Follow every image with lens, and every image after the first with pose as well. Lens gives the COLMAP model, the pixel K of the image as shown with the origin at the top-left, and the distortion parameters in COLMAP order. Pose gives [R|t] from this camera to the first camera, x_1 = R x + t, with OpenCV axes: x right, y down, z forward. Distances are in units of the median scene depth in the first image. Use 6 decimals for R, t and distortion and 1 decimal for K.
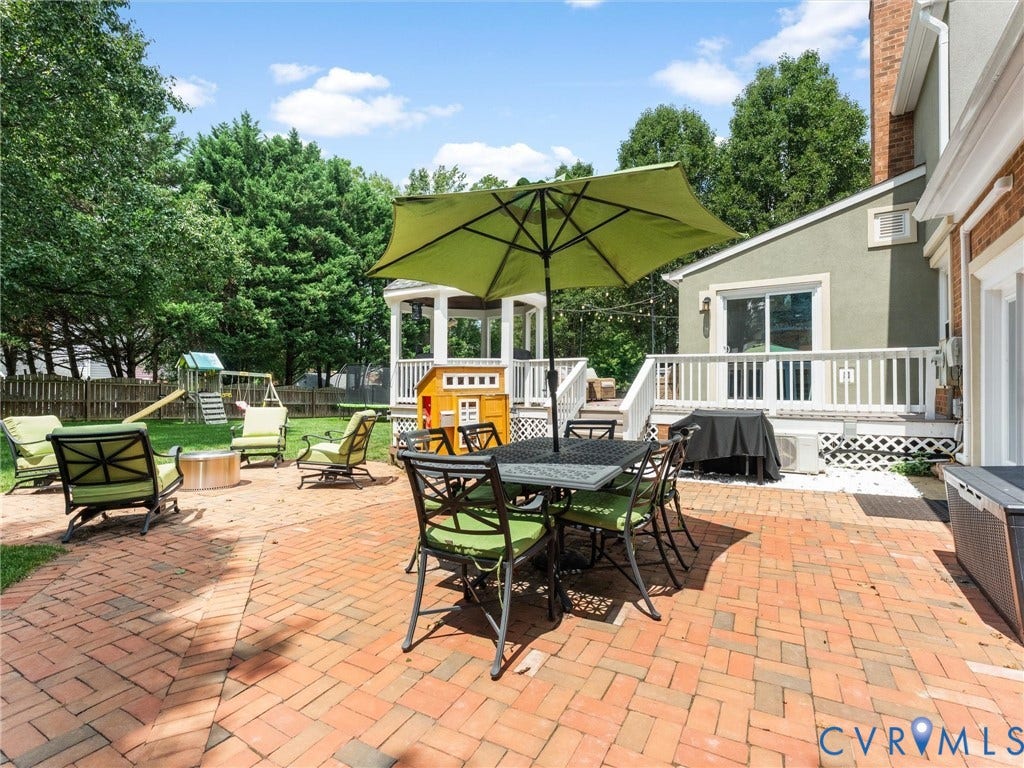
lens RADIAL K [[492.8, 0, 510.1], [0, 492.8, 382.5], [0, 0, 1]] dist [-0.001490, -0.003148]
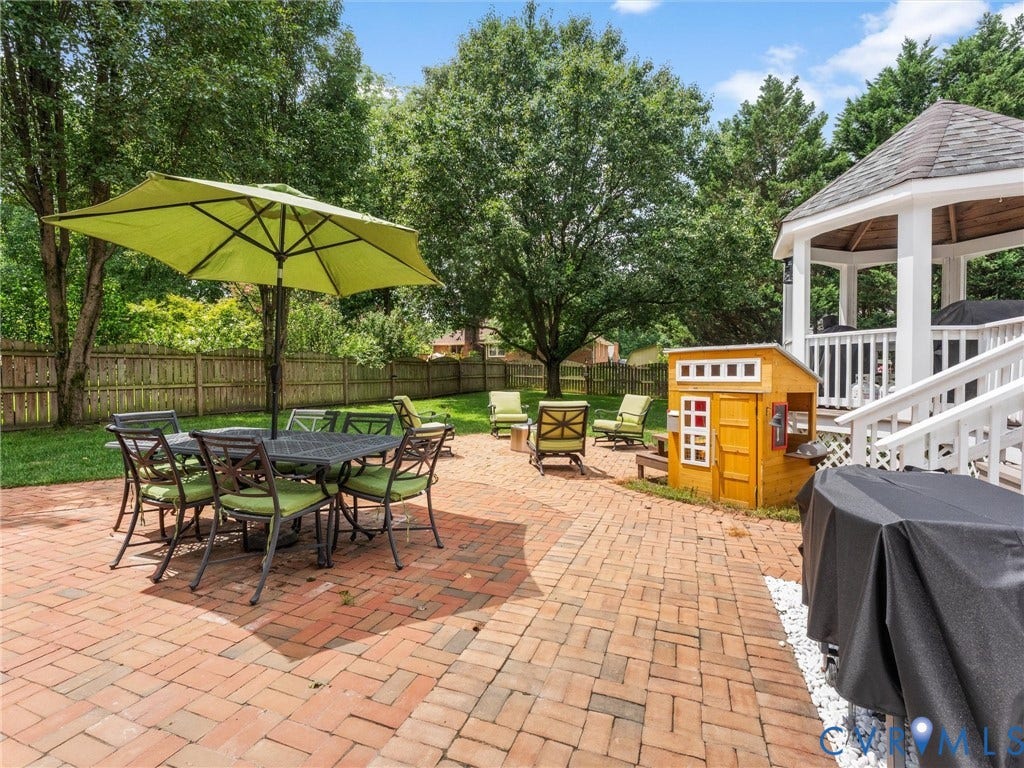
lens RADIAL K [[492.8, 0, 508.4], [0, 492.8, 380.2], [0, 0, 1]] dist [-0.001490, -0.003148]
pose [[0.122624, 0.022777, -0.992192, 0.584110], [0.002222, 0.999728, 0.023225, -0.006946], [0.992451, -0.005052, 0.122540, 0.654688]]
